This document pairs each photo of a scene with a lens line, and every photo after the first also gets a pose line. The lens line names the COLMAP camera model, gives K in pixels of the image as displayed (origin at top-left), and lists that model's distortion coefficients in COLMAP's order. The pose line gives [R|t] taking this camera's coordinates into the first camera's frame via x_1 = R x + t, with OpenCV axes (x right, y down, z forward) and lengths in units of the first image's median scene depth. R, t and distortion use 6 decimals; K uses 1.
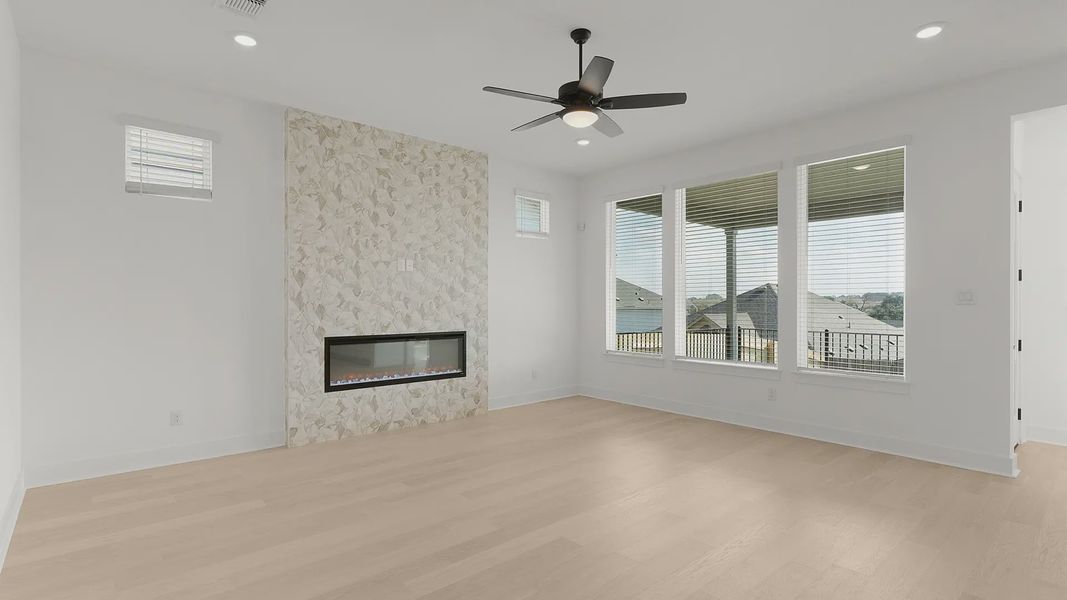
lens RADIAL K [[517.2, 0, 544.7], [0, 517.2, 307.7], [0, 0, 1]] dist [-0.017541, -0.001157]
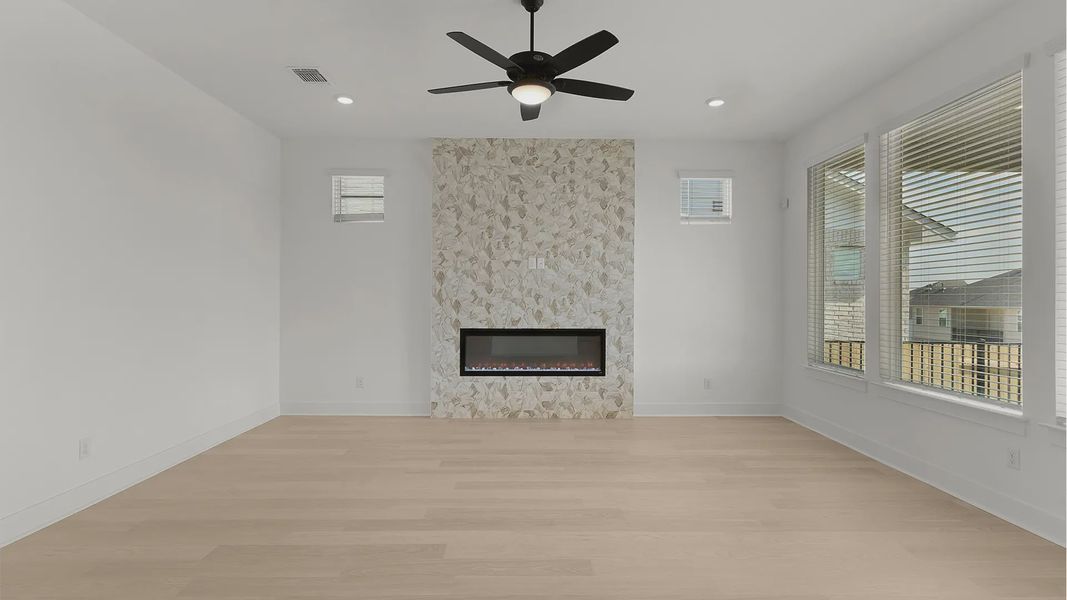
lens RADIAL K [[517.2, 0, 537.2], [0, 517.2, 302.2], [0, 0, 1]] dist [-0.017541, -0.001157]
pose [[0.746974, 0.005264, -0.664833, 0.438412], [-0.009357, 0.999953, -0.002595, -0.000591], [0.664788, 0.008159, 0.746988, 0.222179]]
